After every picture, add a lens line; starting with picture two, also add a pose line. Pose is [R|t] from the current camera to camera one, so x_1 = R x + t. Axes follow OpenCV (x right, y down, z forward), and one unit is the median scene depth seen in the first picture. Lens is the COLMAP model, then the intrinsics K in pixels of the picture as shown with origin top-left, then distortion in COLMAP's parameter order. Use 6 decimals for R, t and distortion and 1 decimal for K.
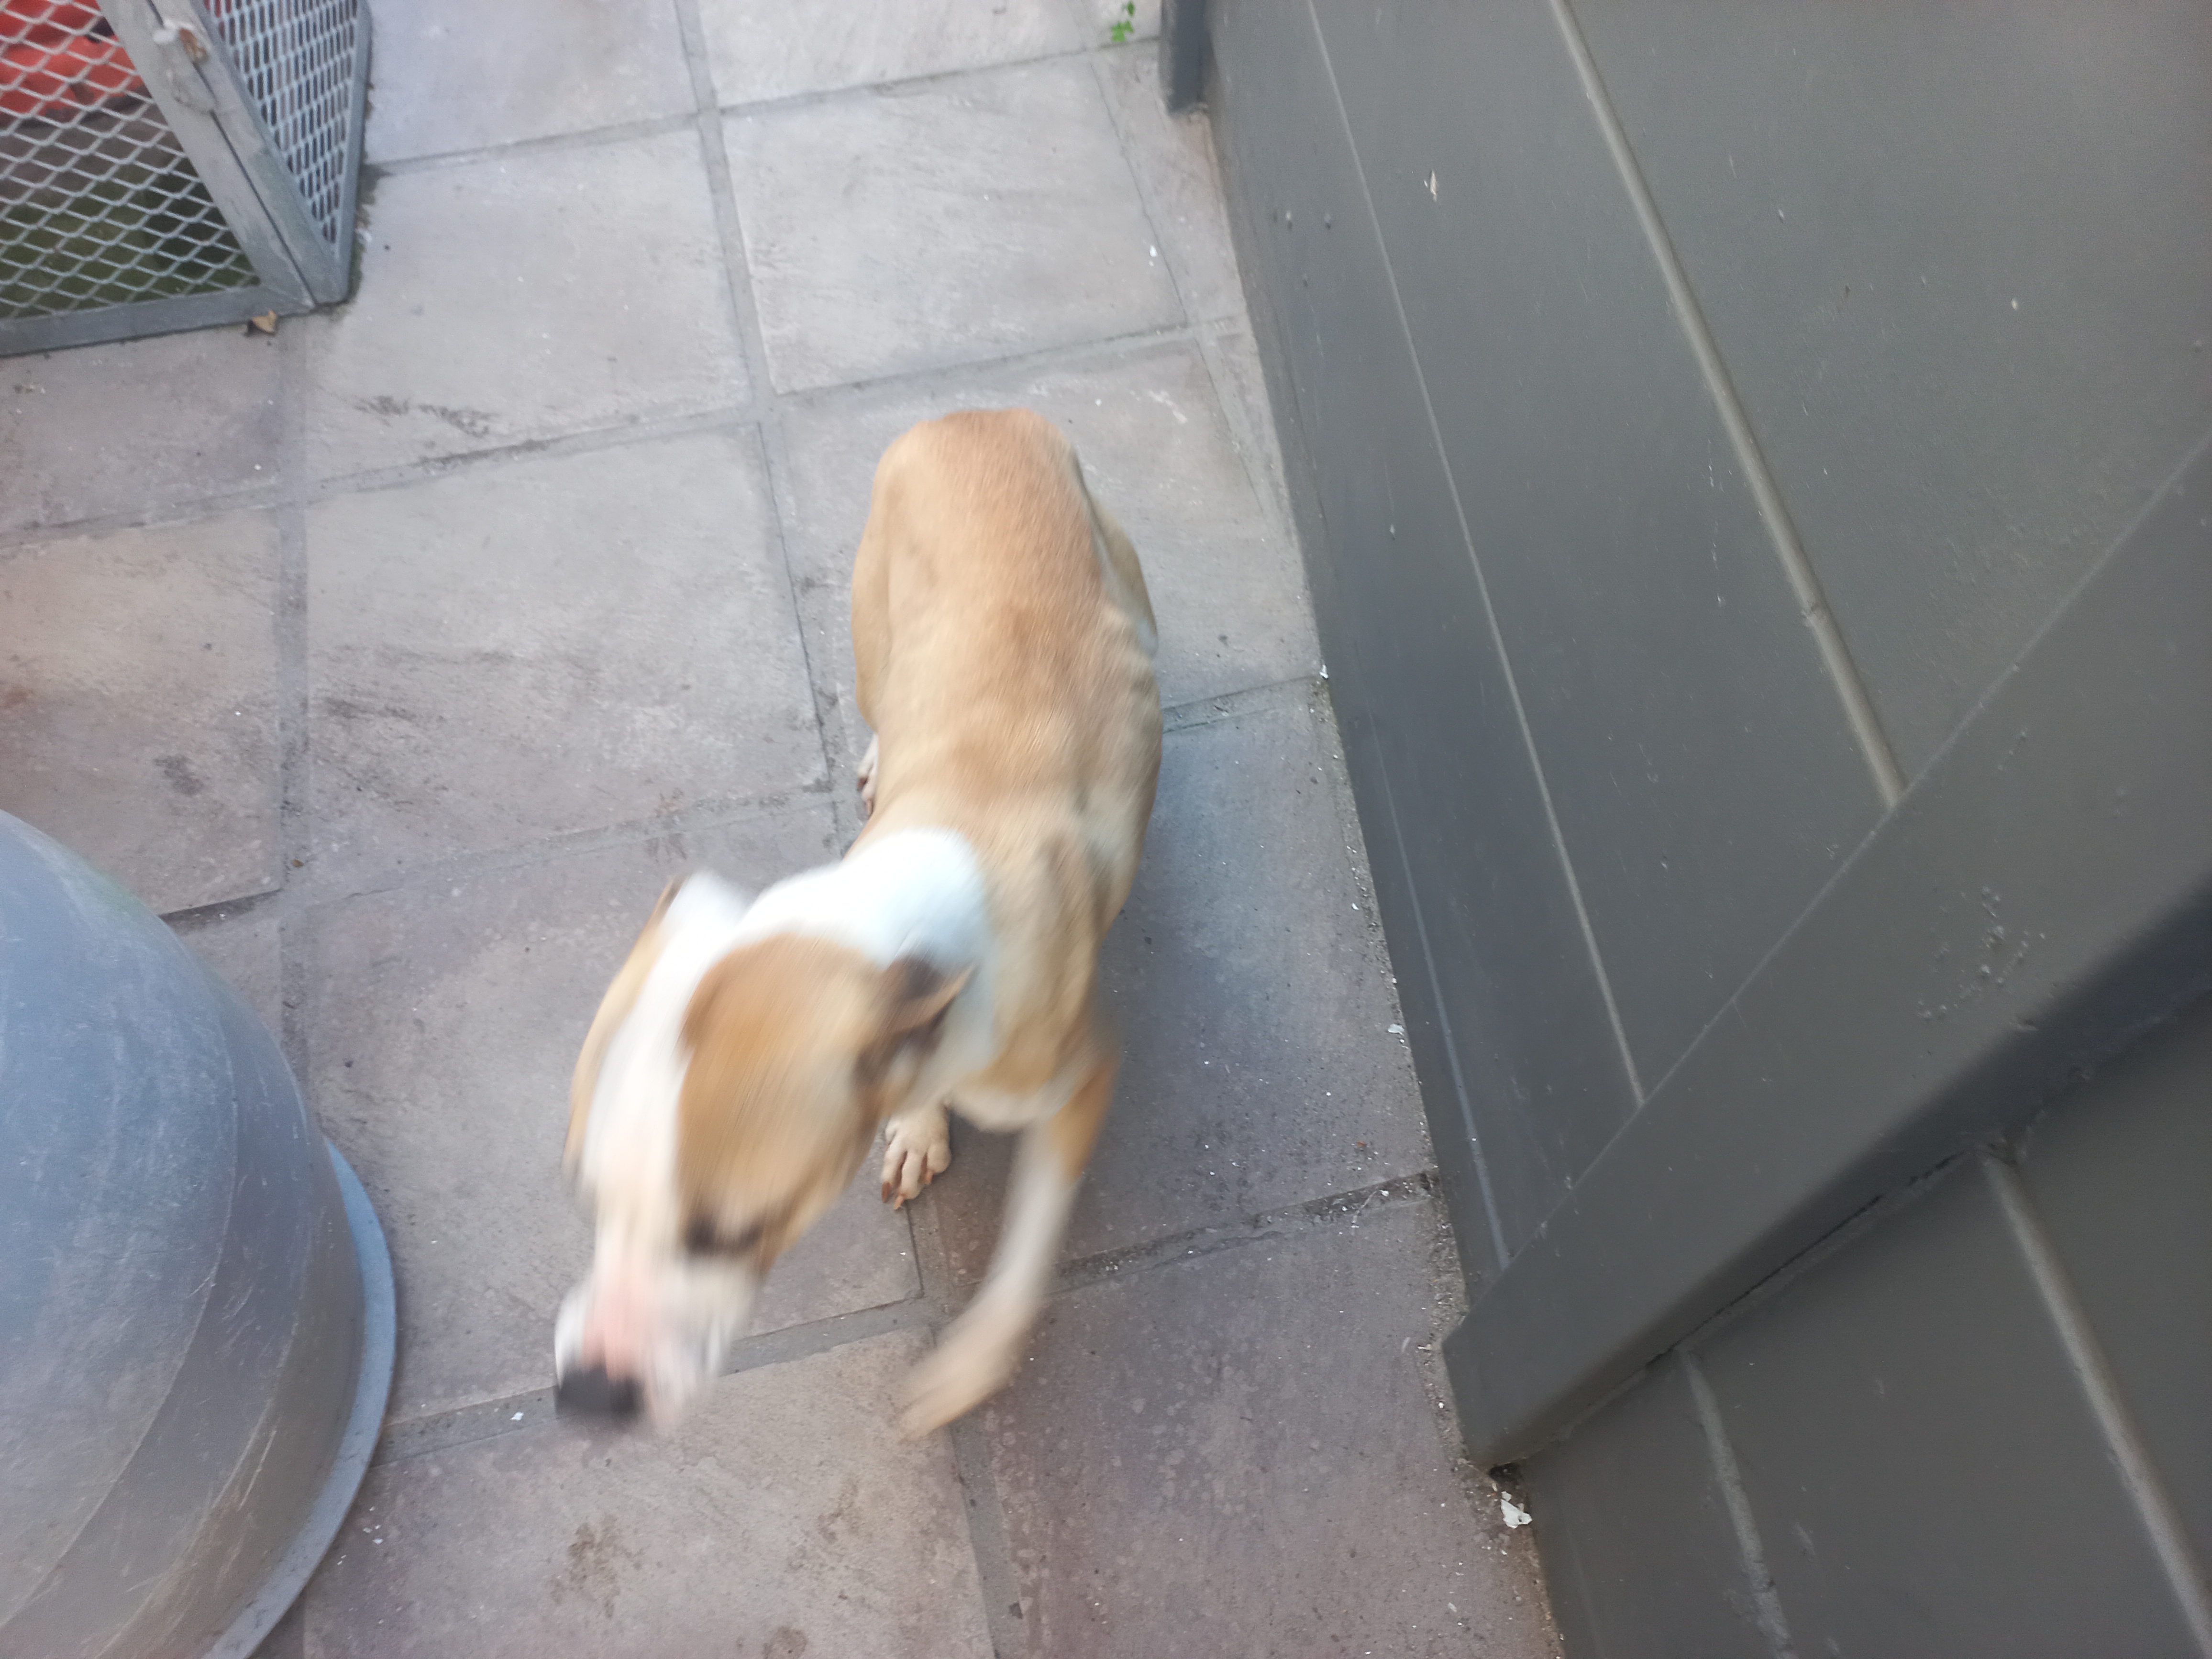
lens RADIAL K [[1604.0, 0, 1098.8], [0, 1604.0, 837.4], [0, 0, 1]] dist [0.046960, -0.025648]
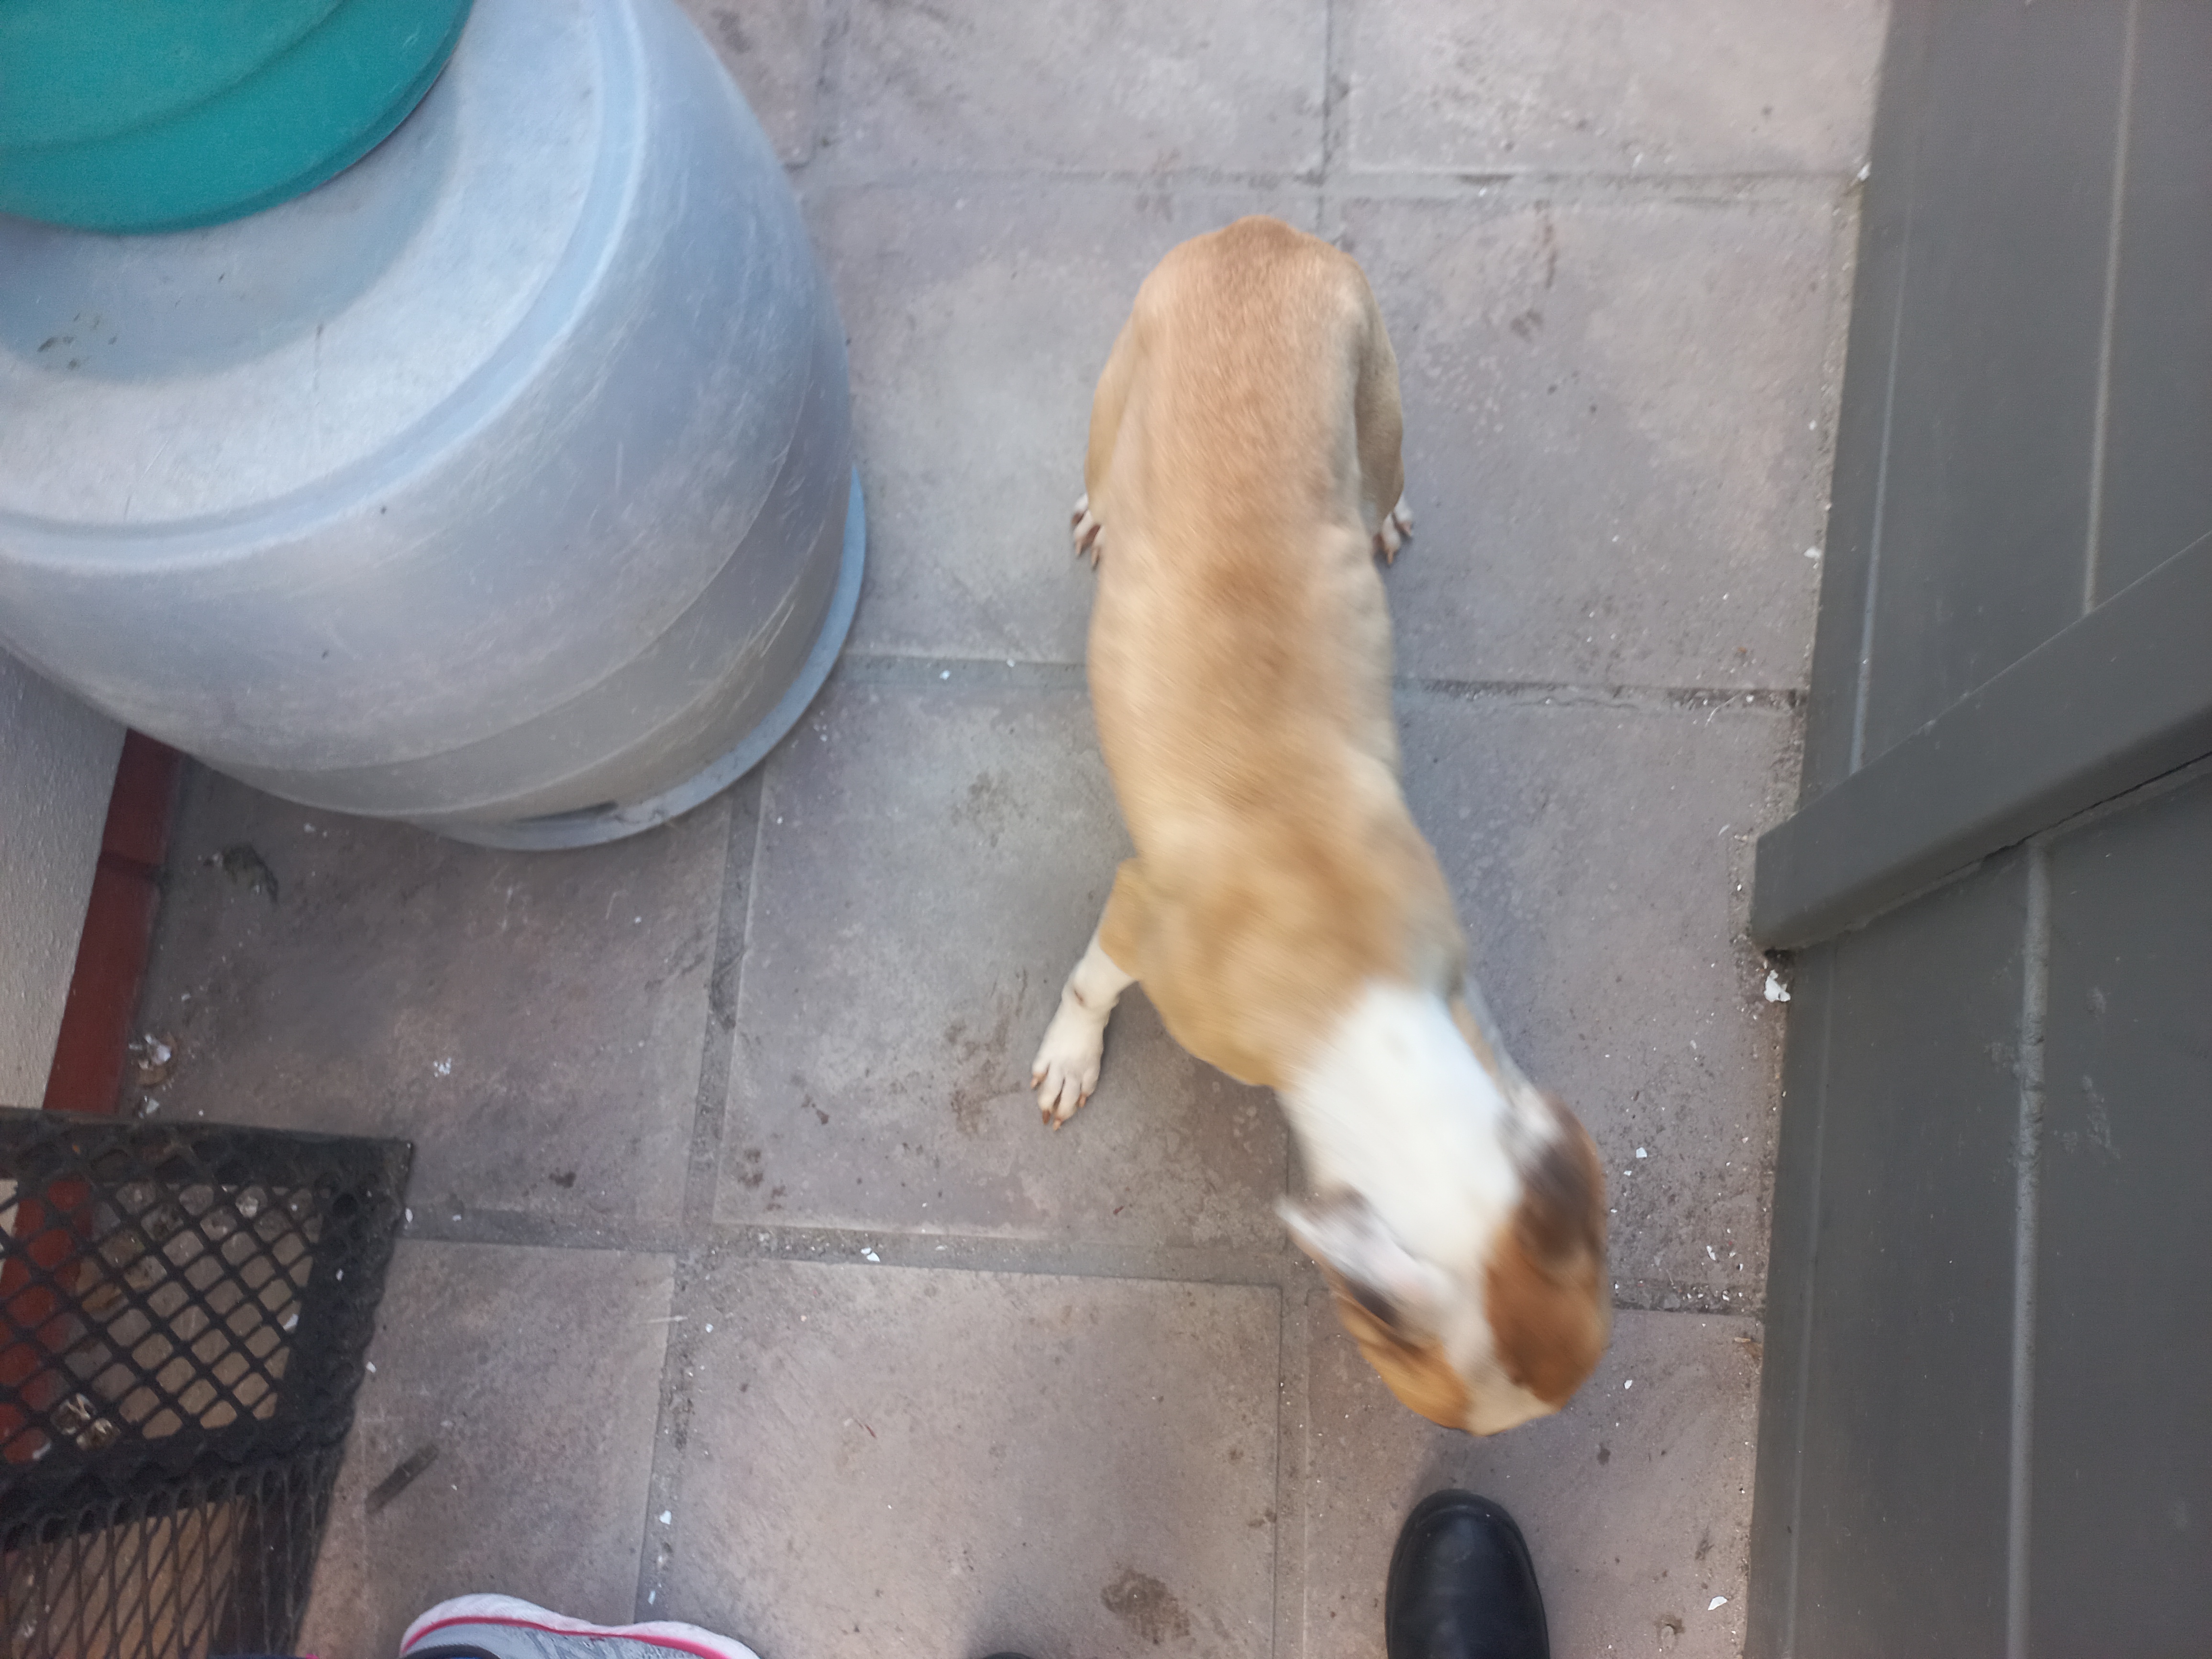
lens RADIAL K [[1604.0, 0, 1100.3], [0, 1604.0, 846.1], [0, 0, 1]] dist [0.046960, -0.025648]
pose [[0.952225, 0.277106, -0.128374, -0.056527], [-0.226513, 0.922779, 0.311721, 0.070050], [0.204841, -0.267750, 0.941462, -0.091049]]
